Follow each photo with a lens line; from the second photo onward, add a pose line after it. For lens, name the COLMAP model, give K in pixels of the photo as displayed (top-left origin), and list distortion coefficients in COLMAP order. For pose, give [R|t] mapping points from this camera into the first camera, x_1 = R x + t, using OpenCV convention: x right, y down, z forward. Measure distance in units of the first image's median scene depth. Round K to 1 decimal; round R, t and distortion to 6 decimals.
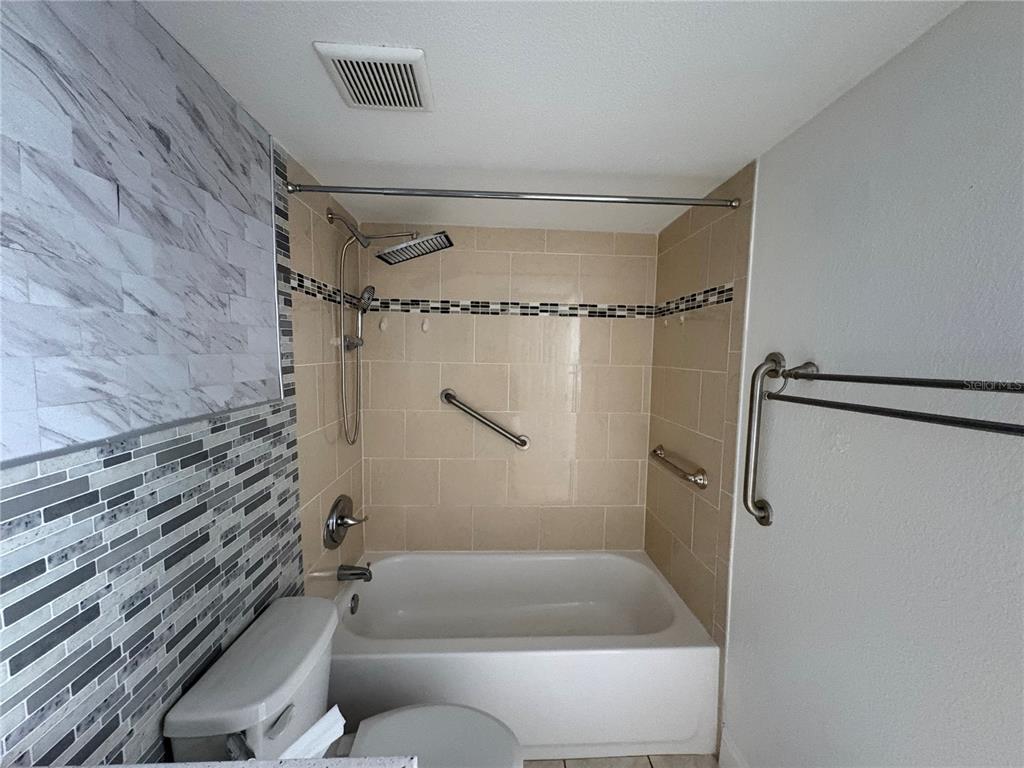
lens RADIAL K [[408.4, 0, 516.4], [0, 408.4, 384.5], [0, 0, 1]] dist [-0.001951, 0.000514]
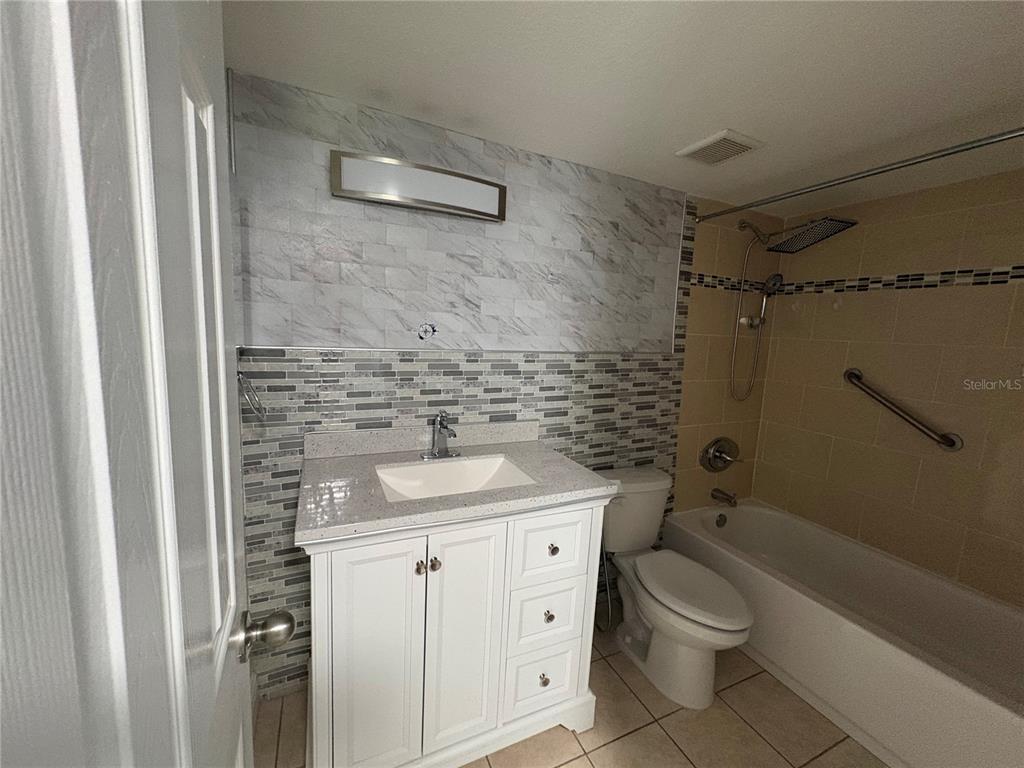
lens RADIAL K [[408.4, 0, 507.8], [0, 408.4, 381.1], [0, 0, 1]] dist [-0.001951, 0.000514]
pose [[0.368066, 0.115236, -0.922631, 0.946561], [-0.108957, 0.990799, 0.080283, 0.115500], [0.923394, 0.070978, 0.377235, -0.298872]]
